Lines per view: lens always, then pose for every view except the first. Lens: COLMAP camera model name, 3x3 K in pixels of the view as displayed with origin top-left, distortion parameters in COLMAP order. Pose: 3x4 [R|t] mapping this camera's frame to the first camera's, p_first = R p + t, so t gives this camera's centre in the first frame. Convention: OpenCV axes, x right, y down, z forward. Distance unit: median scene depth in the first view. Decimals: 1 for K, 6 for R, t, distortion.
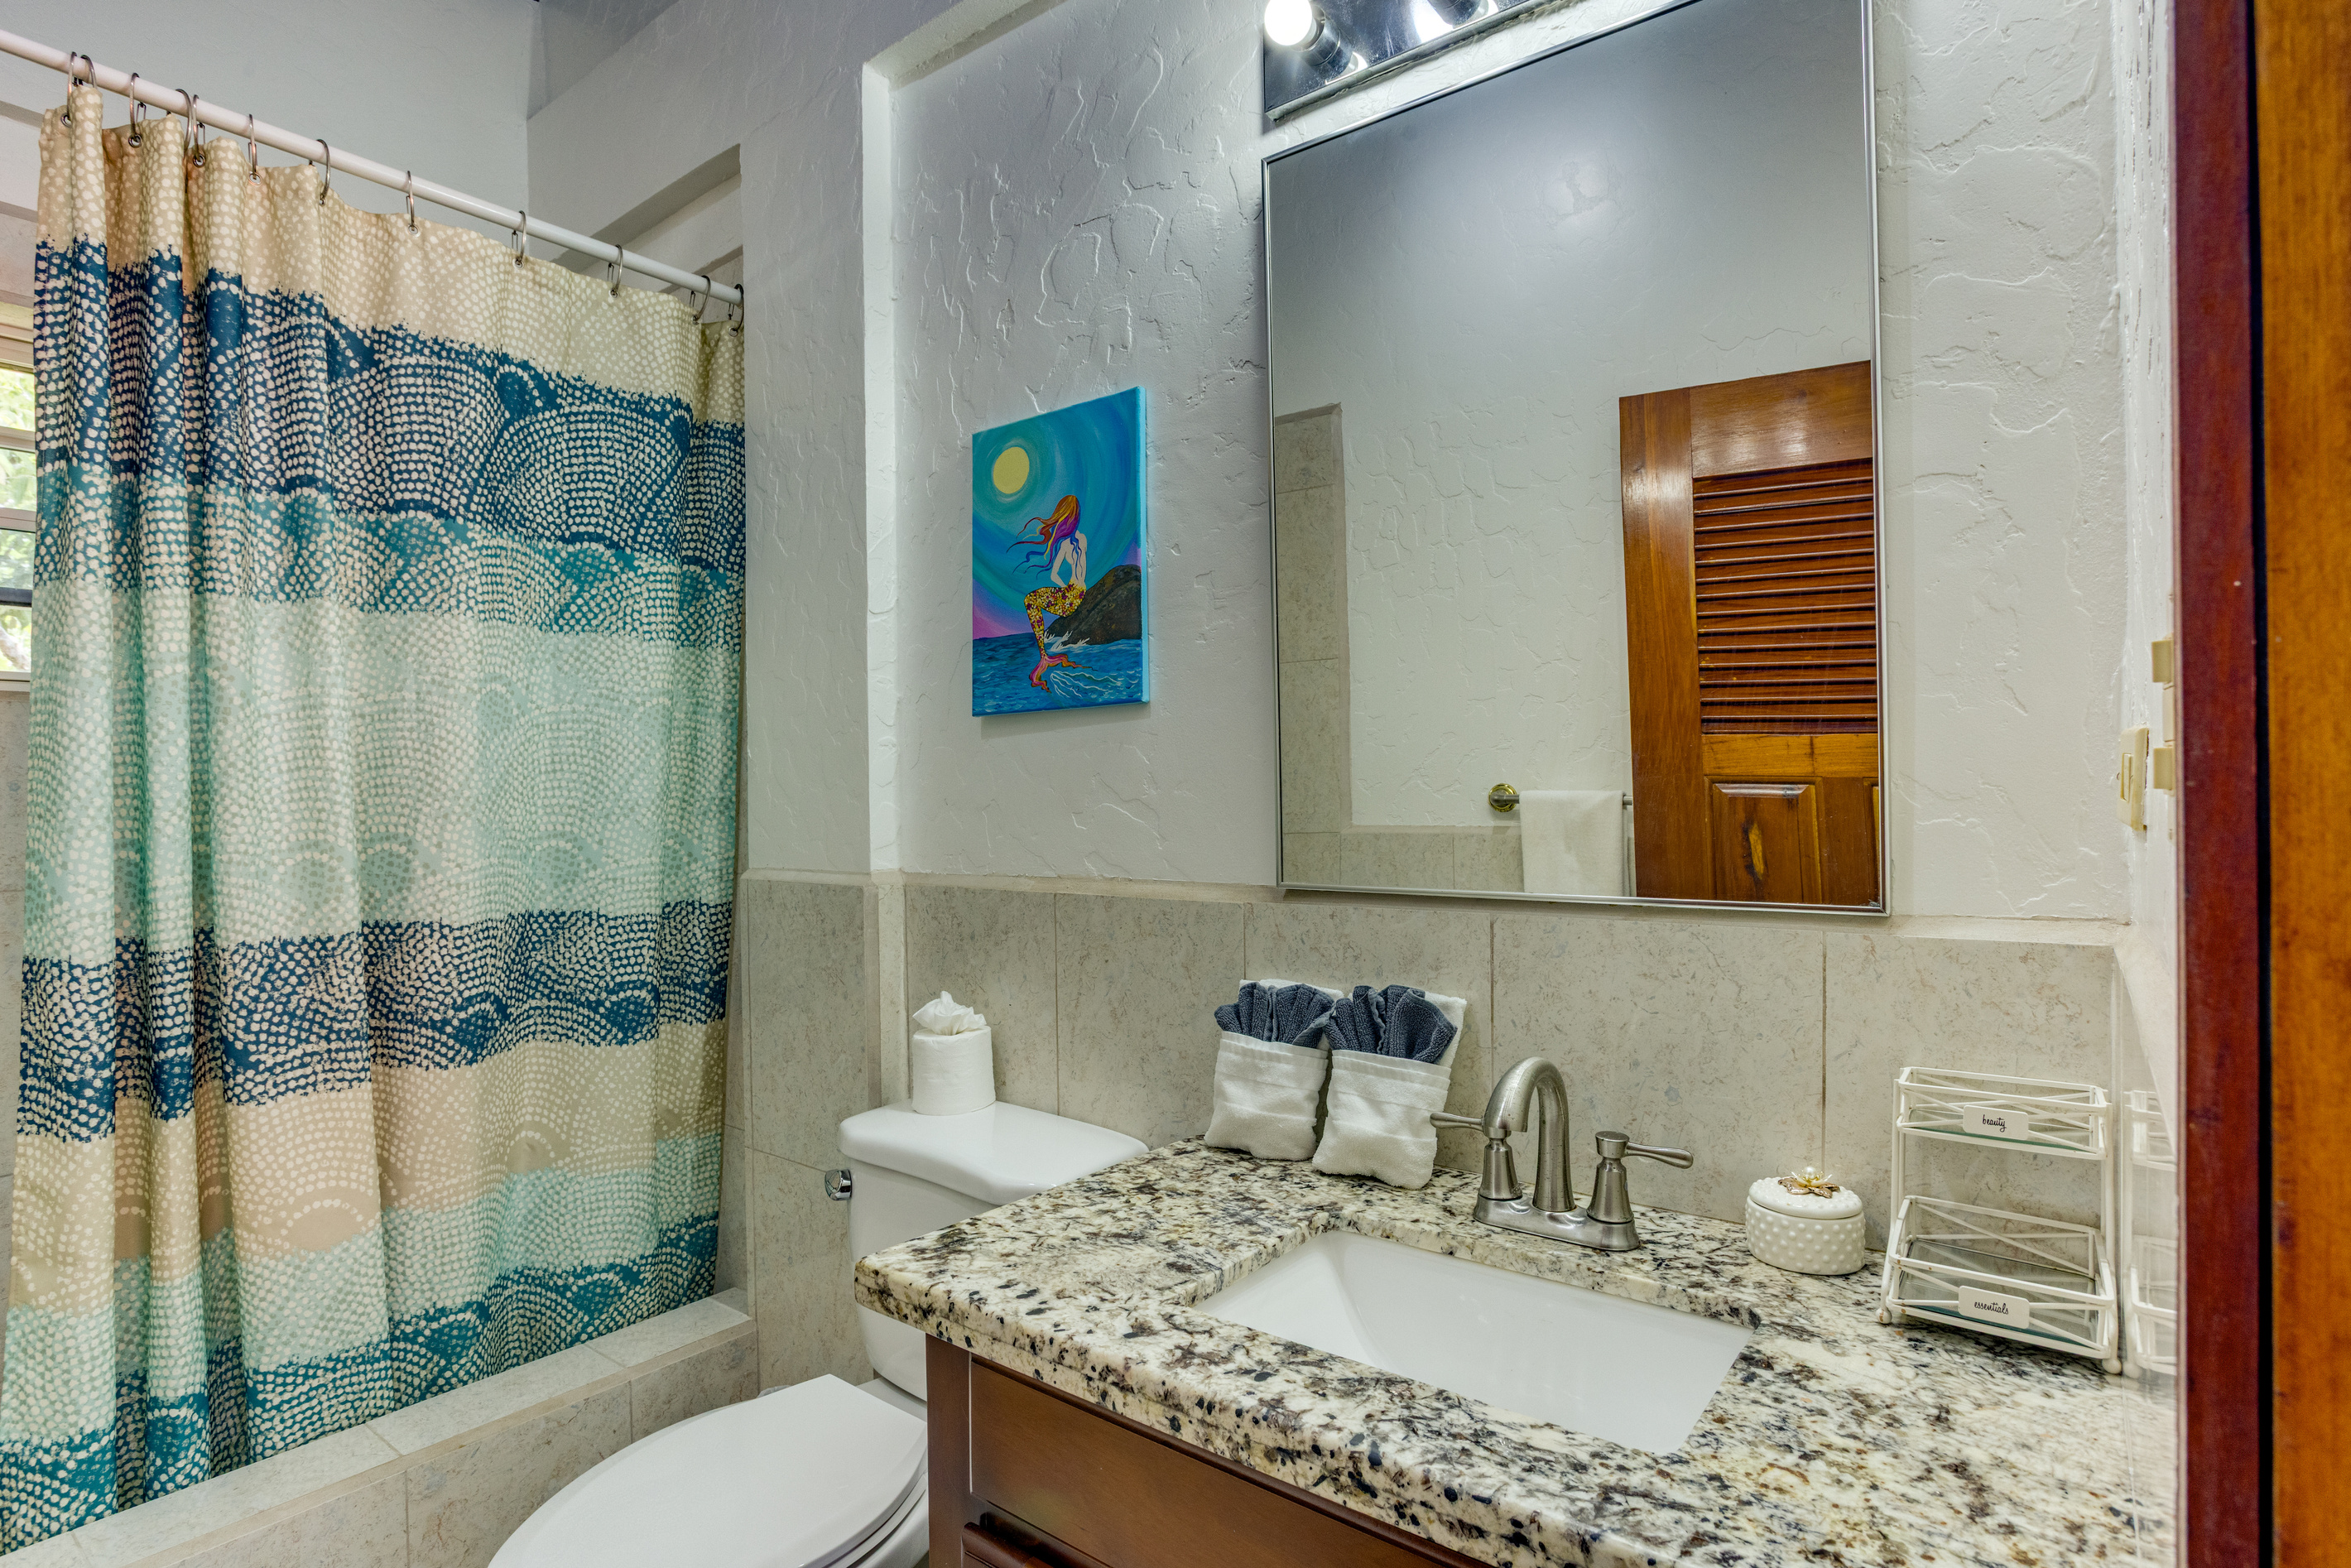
lens RADIAL K [[1144.6, 0, 1177.8], [0, 1144.6, 790.4], [0, 0, 1]] dist [-0.019520, 0.010143]
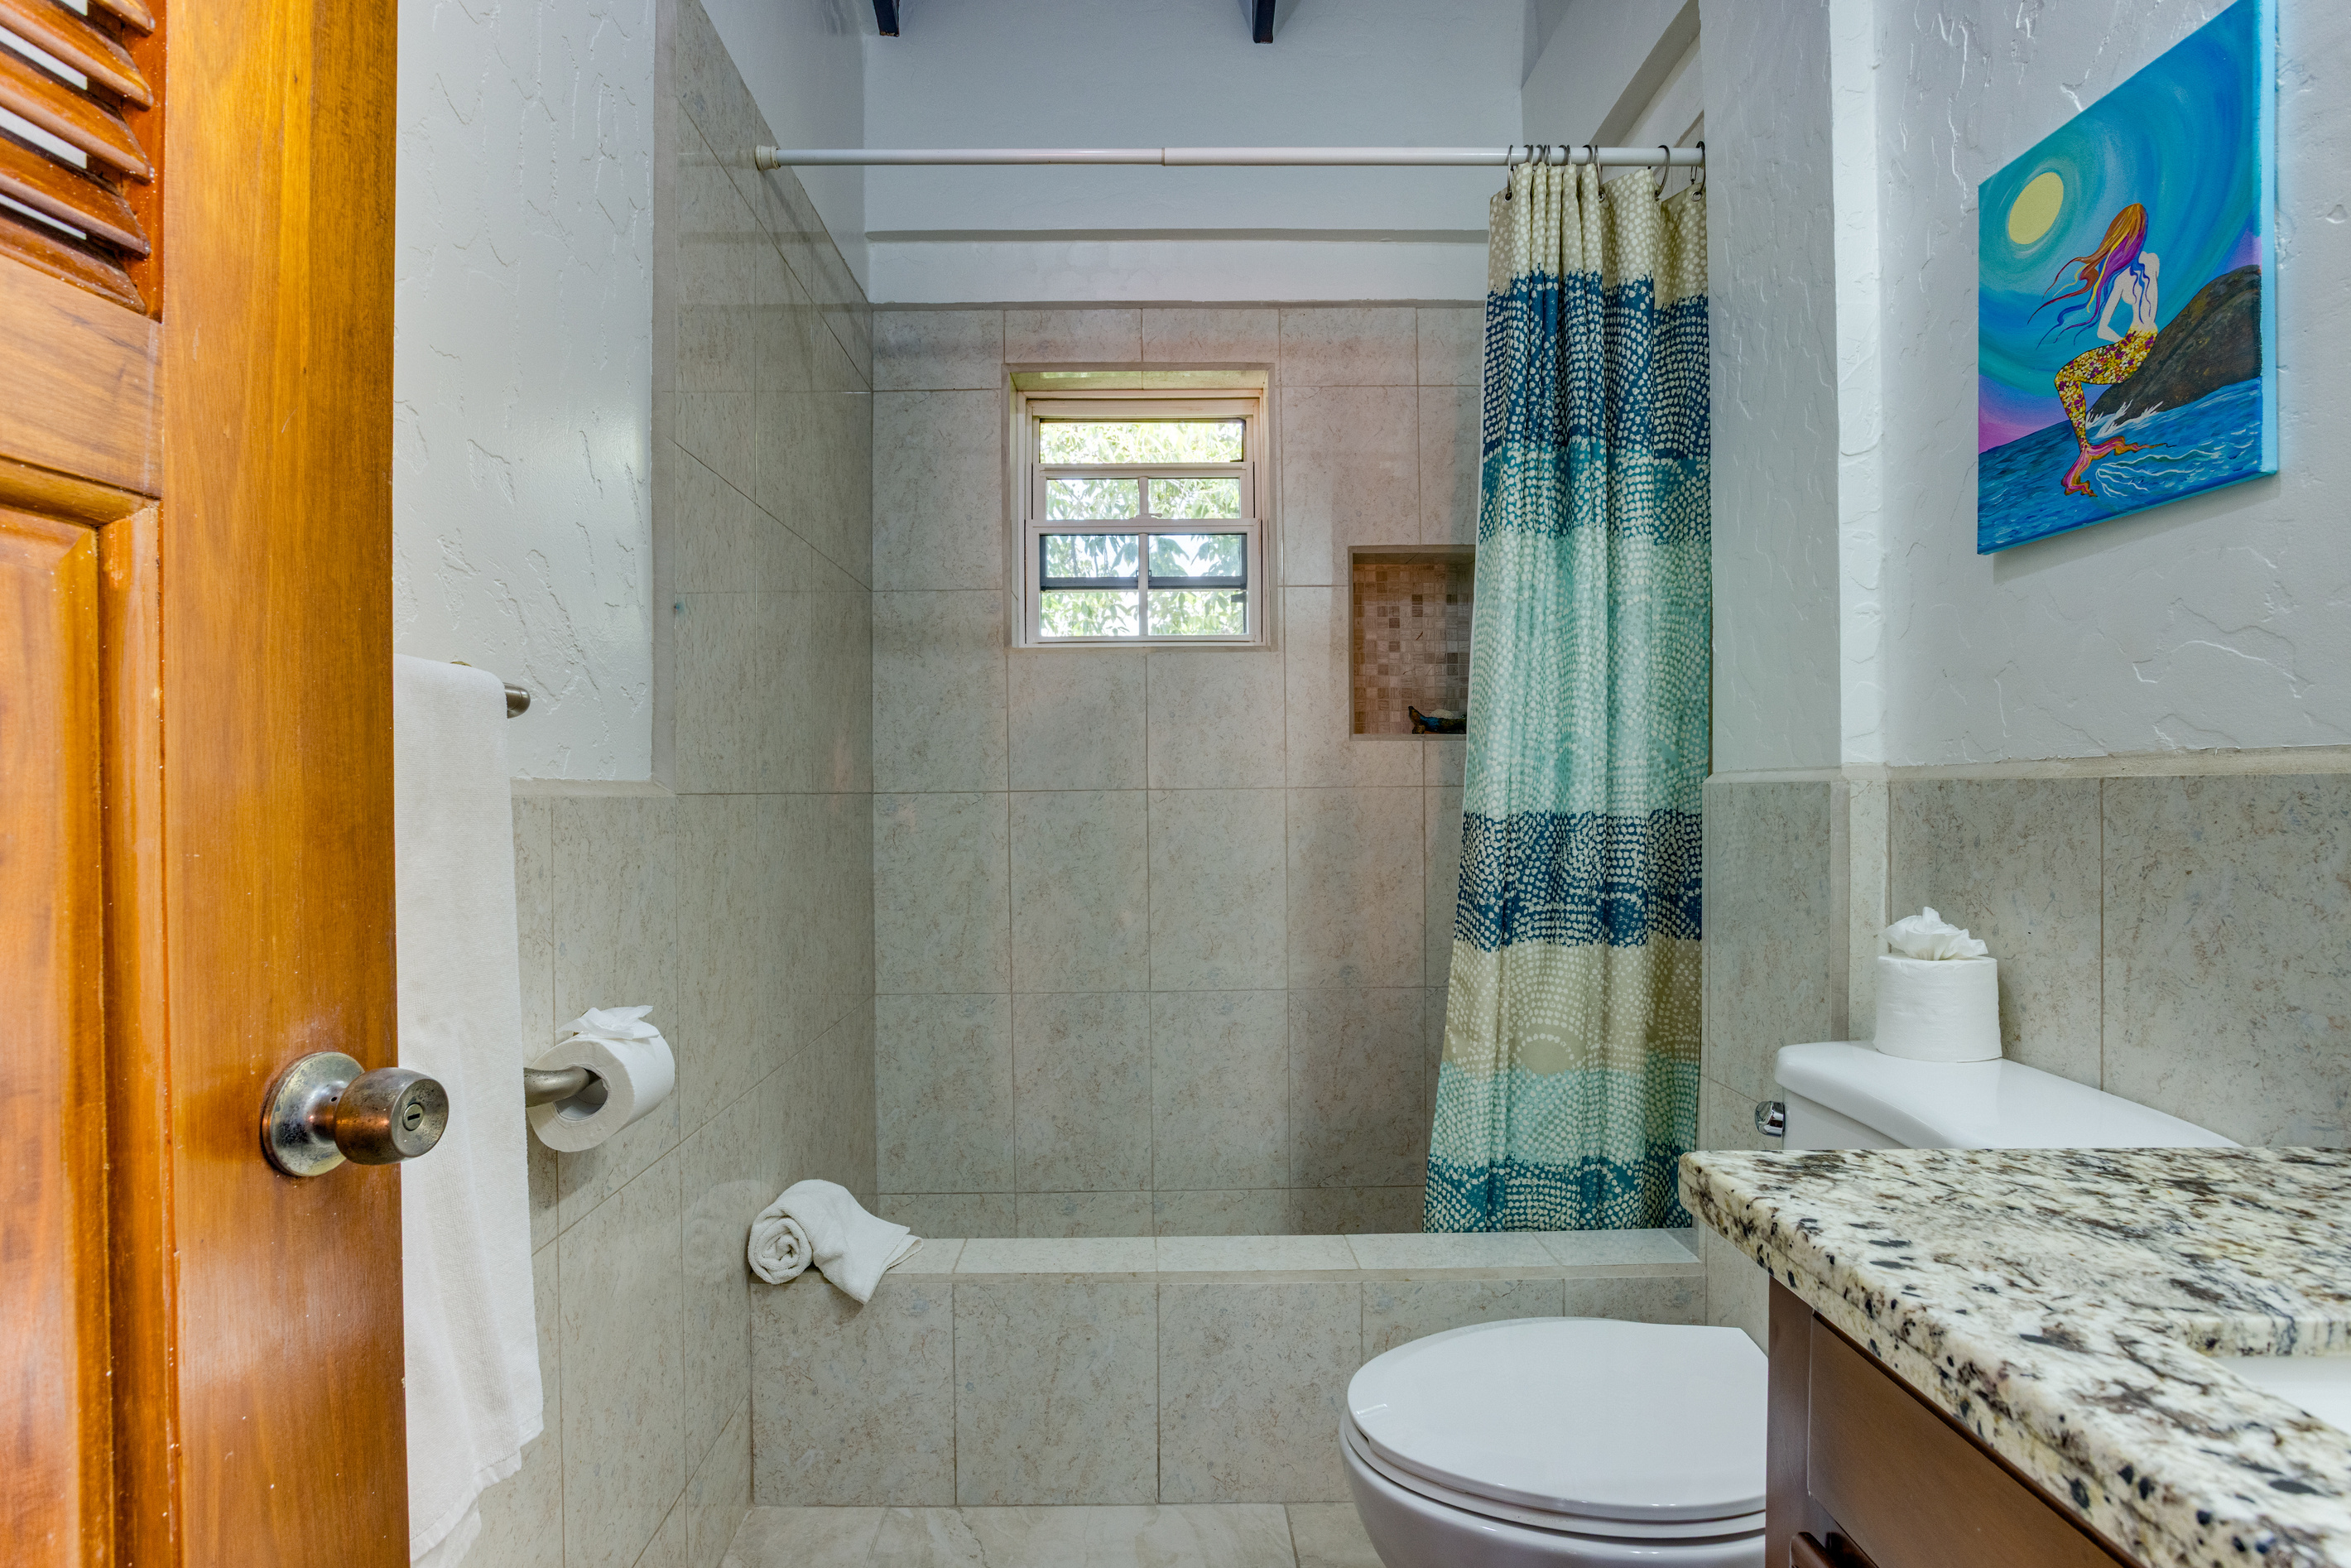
lens RADIAL K [[1144.6, 0, 1180.3], [0, 1144.6, 774.0], [0, 0, 1]] dist [-0.019520, 0.010143]
pose [[0.636241, -0.004562, -0.771477, 0.071935], [0.009725, 0.999950, 0.002108, 0.083168], [0.771429, -0.008844, 0.636254, 0.126480]]
